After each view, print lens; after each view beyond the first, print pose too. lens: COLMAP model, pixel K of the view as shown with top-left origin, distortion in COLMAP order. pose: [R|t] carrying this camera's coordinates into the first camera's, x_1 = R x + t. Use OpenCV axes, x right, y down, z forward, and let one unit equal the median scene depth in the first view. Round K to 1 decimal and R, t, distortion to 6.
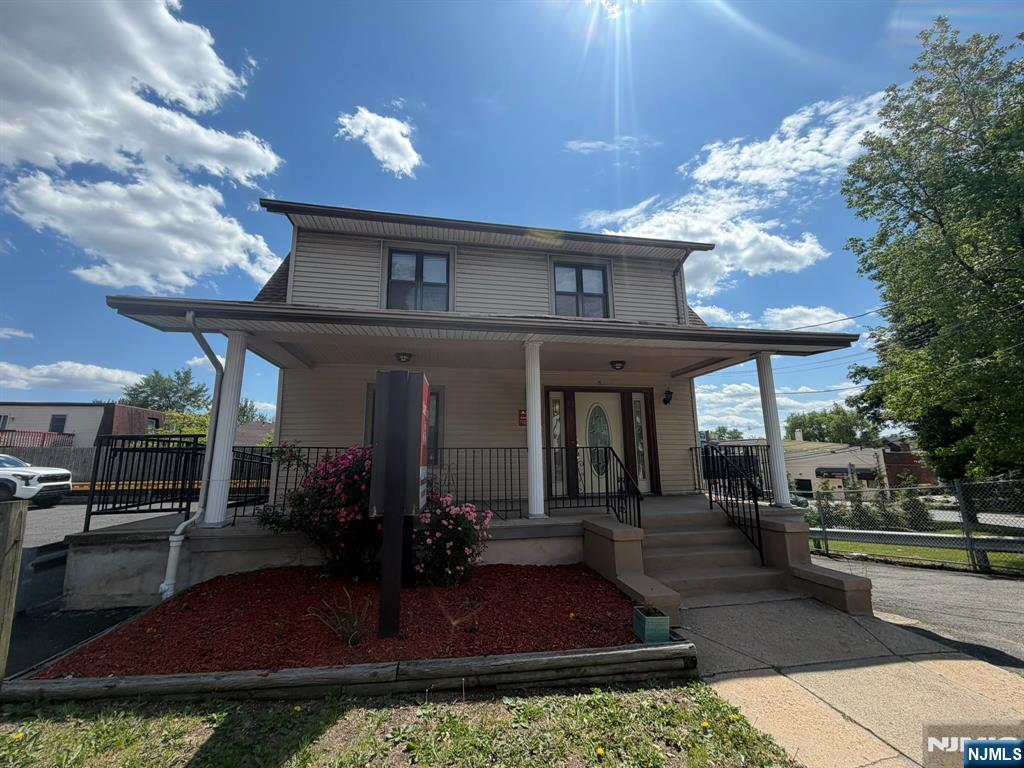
lens RADIAL K [[405.7, 0, 511.0], [0, 405.7, 391.7], [0, 0, 1]] dist [0.000166, 0.000202]
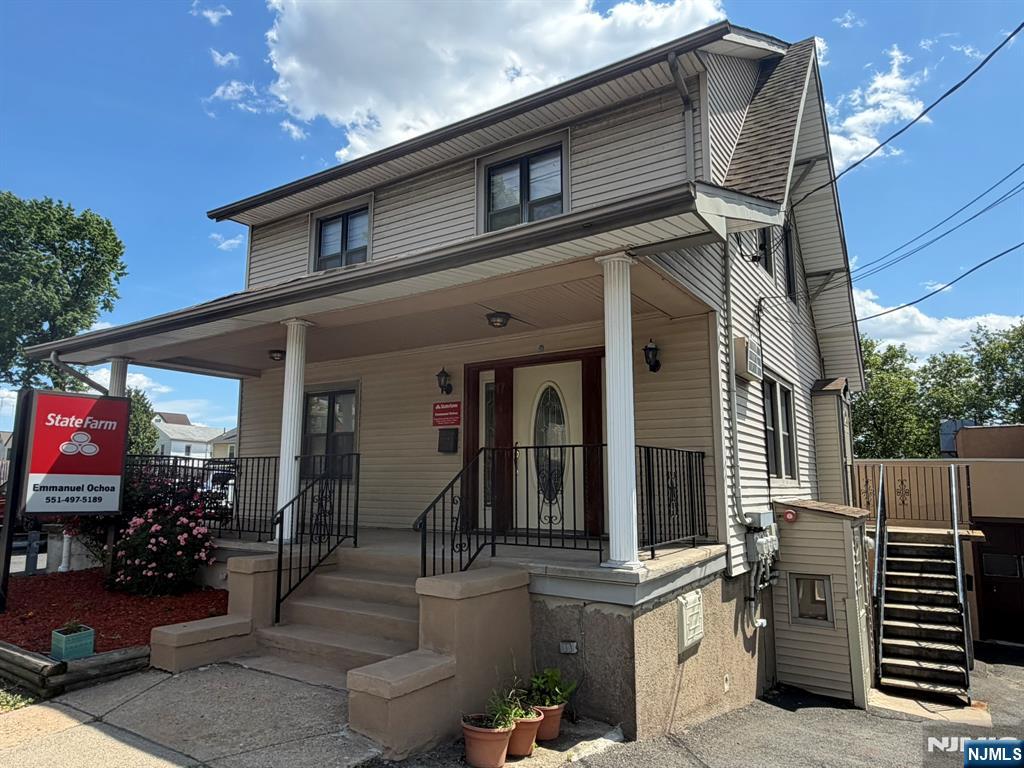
lens RADIAL K [[668.1, 0, 507.8], [0, 668.1, 391.1], [0, 0, 1]] dist [-0.001496, -0.001650]
pose [[0.722078, -0.083118, -0.686800, 0.765268], [0.103219, 0.994588, -0.011846, 0.043603], [0.684068, -0.062337, 0.726750, 0.216827]]
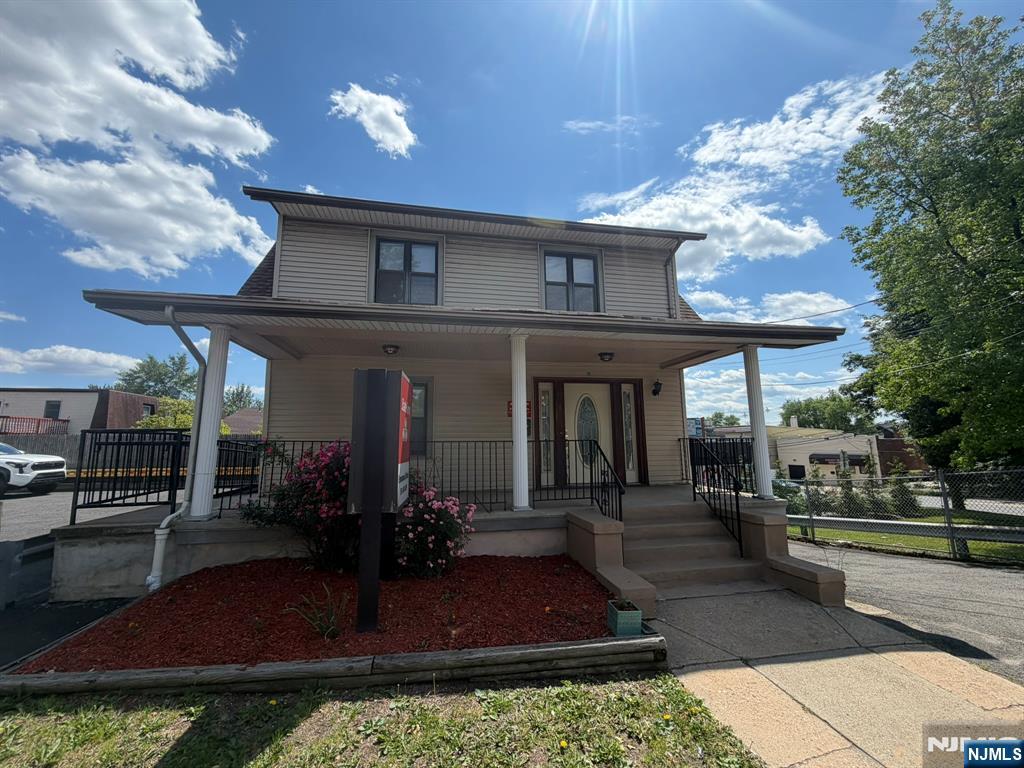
lens RADIAL K [[405.7, 0, 510.0], [0, 405.7, 393.0], [0, 0, 1]] dist [0.000166, 0.000202]
pose [[0.999992, 0.001962, 0.003509, 0.018546], [-0.002098, 0.999225, 0.039319, -0.012244], [-0.003429, -0.039326, 0.999221, -0.000351]]
